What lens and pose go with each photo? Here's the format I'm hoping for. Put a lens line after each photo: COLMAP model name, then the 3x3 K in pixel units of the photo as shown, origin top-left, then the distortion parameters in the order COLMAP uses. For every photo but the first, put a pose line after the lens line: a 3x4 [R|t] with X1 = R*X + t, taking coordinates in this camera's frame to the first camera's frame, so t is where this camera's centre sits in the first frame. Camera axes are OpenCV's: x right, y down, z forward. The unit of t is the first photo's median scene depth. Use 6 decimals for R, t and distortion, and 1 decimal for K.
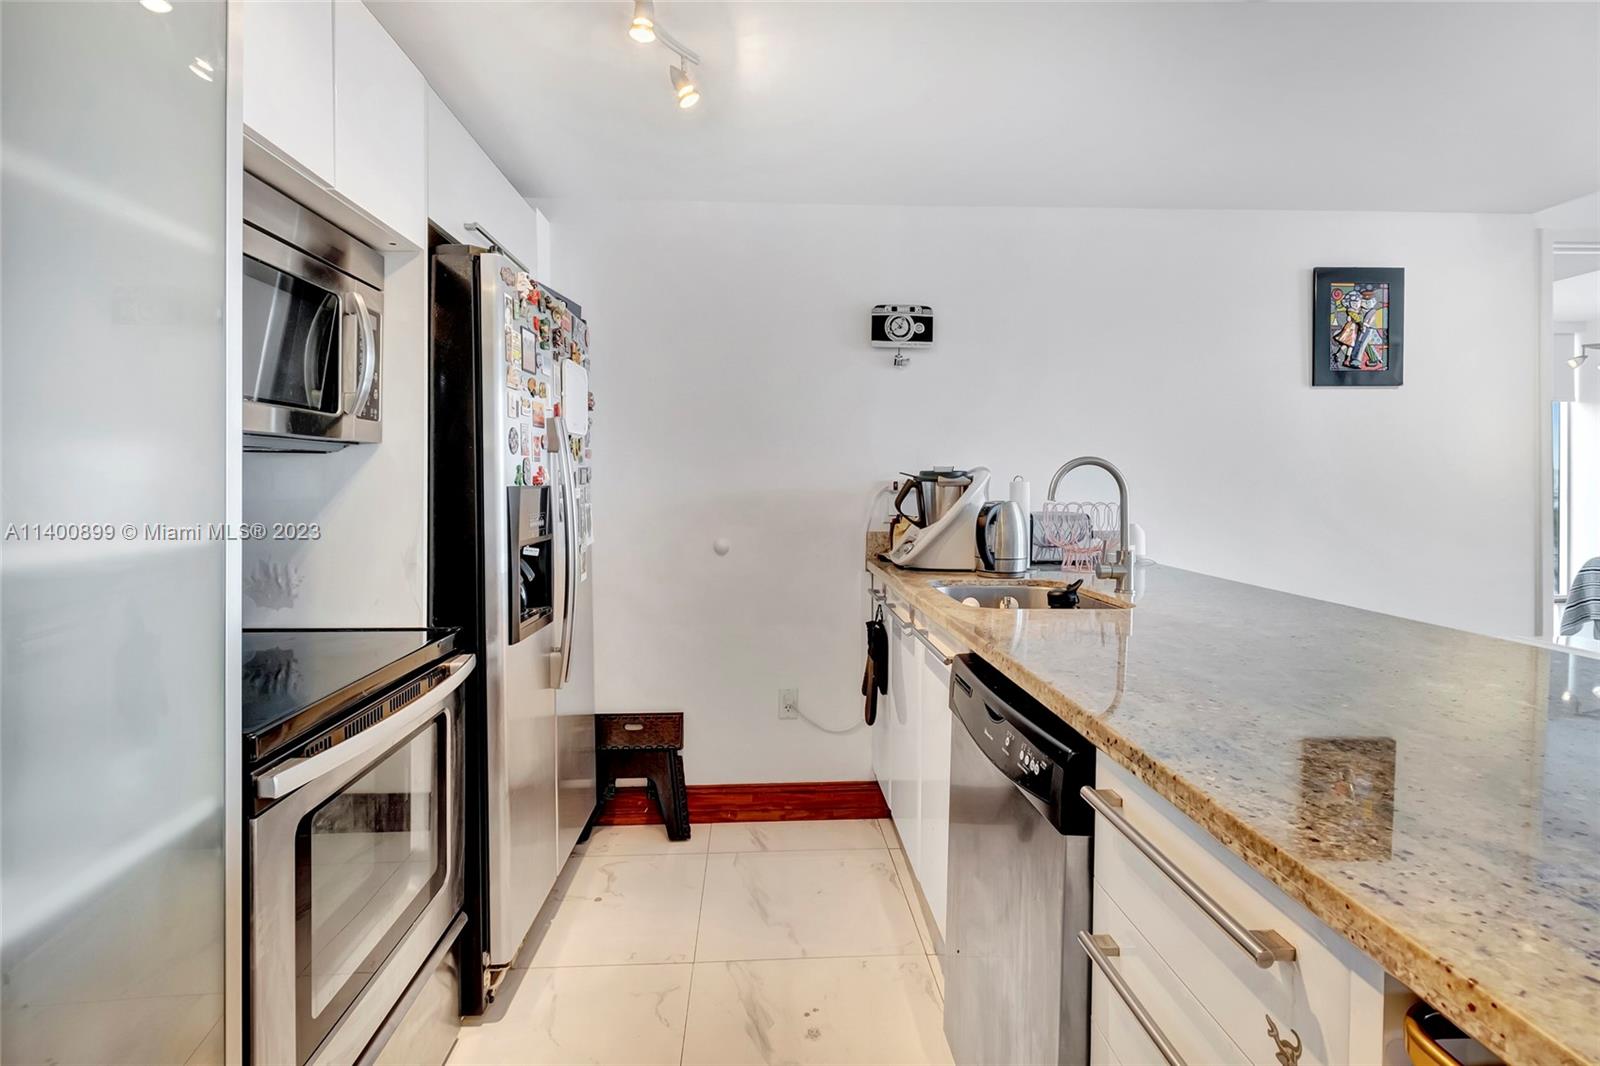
lens RADIAL K [[801.5, 0, 798.2], [0, 801.5, 497.9], [0, 0, 1]] dist [0.001440, 0.000013]
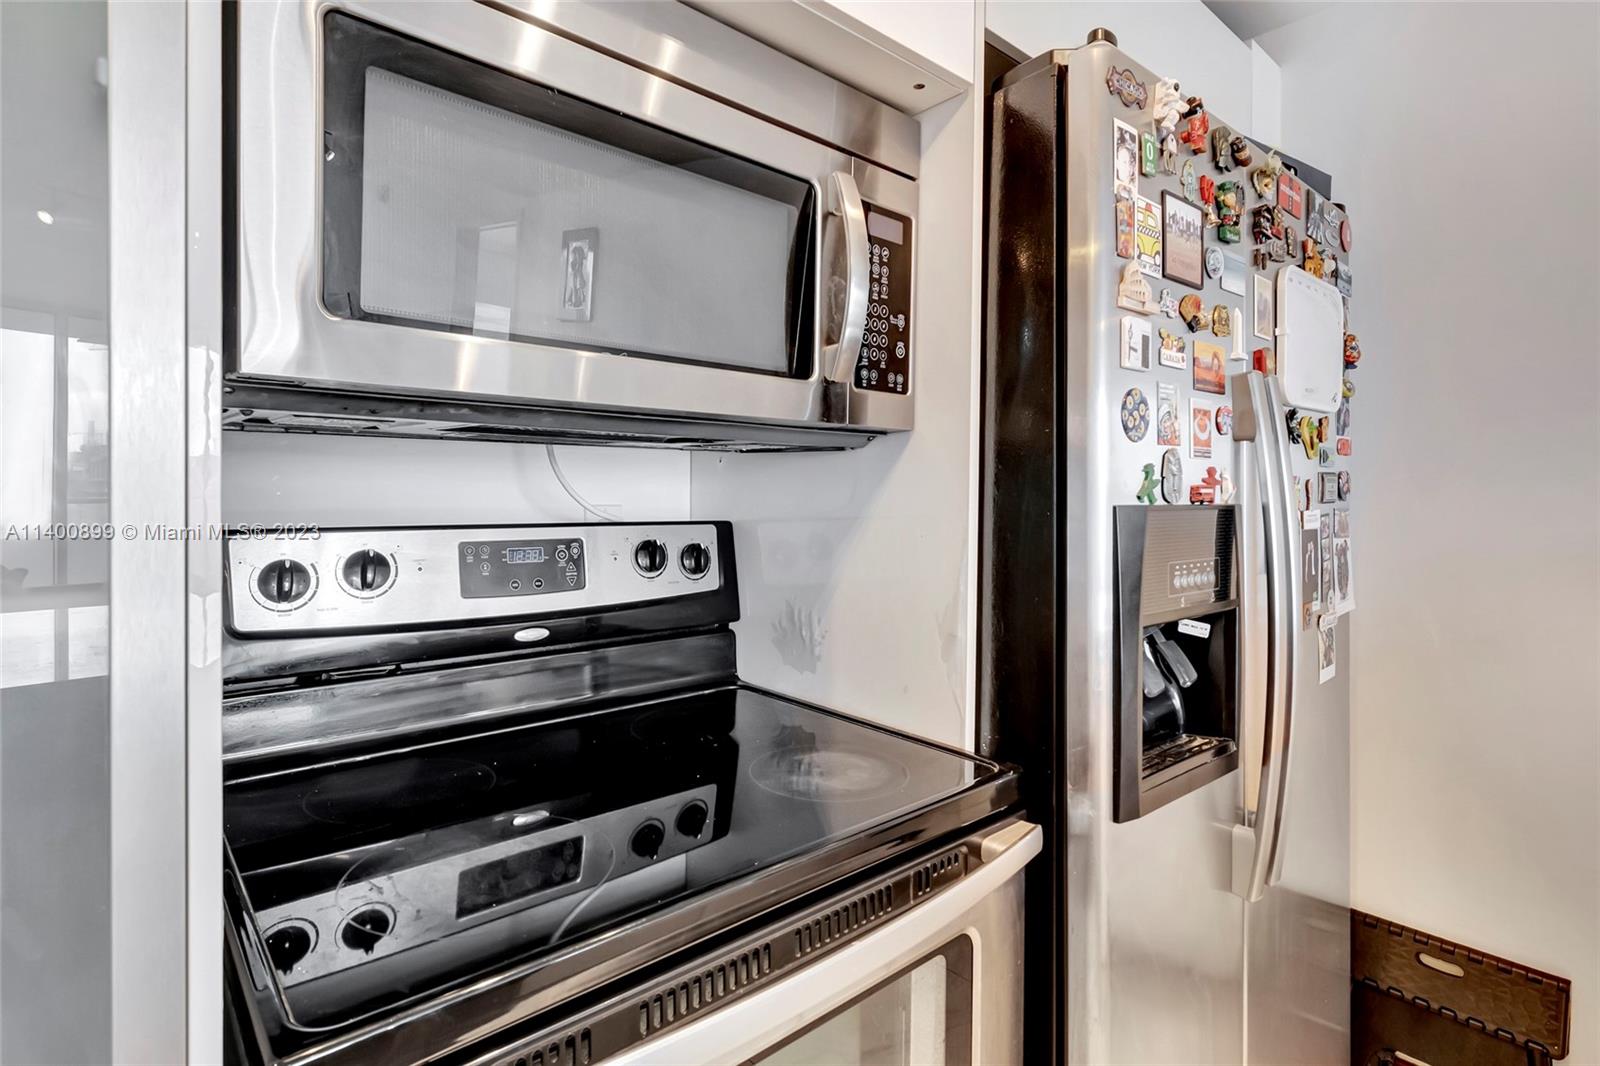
lens RADIAL K [[801.5, 0, 798.2], [0, 801.5, 497.9], [0, 0, 1]] dist [0.001440, 0.000013]
pose [[0.622706, 0.011702, -0.782368, -0.079206], [-0.026210, 0.999639, -0.005910, -0.009340], [0.782017, 0.024186, 0.622788, 0.448633]]
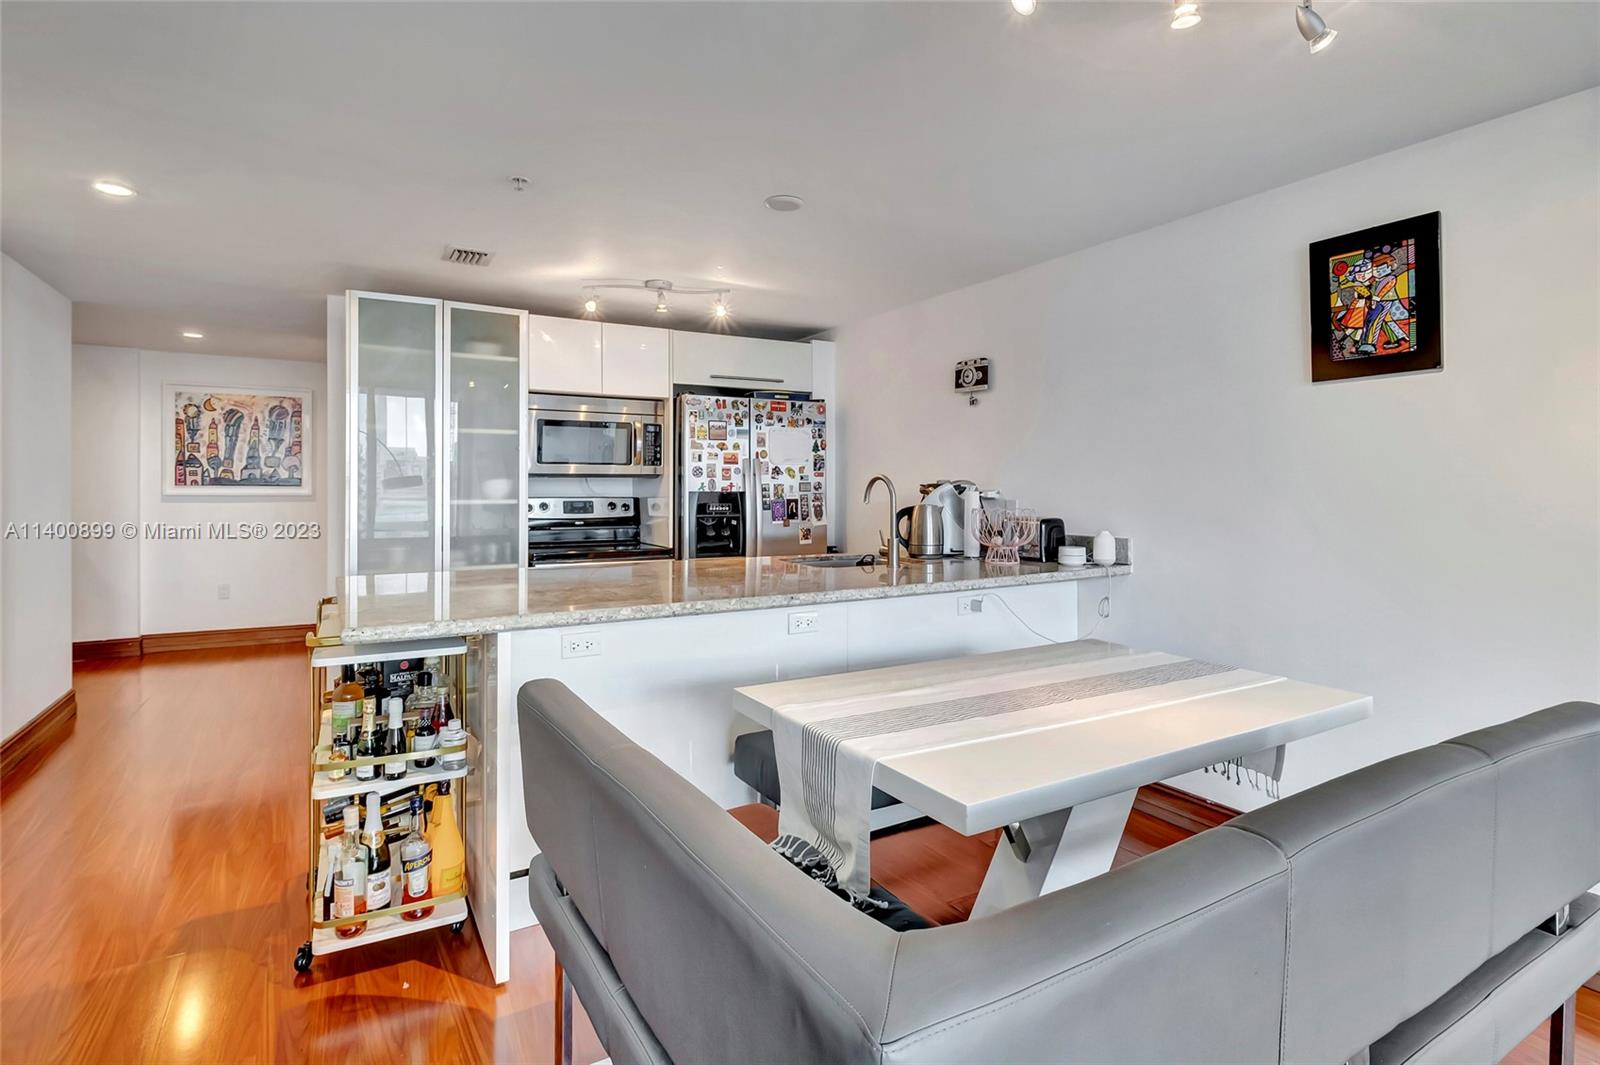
lens RADIAL K [[797.9, 0, 799.7], [0, 797.9, 489.3], [0, 0, 1]] dist [0.000889, -0.000502]
pose [[0.459775, 0.004956, -0.888022, 1.558922], [-0.021246, 0.999760, -0.005420, -0.013329], [0.887781, 0.021359, 0.459770, 0.178096]]
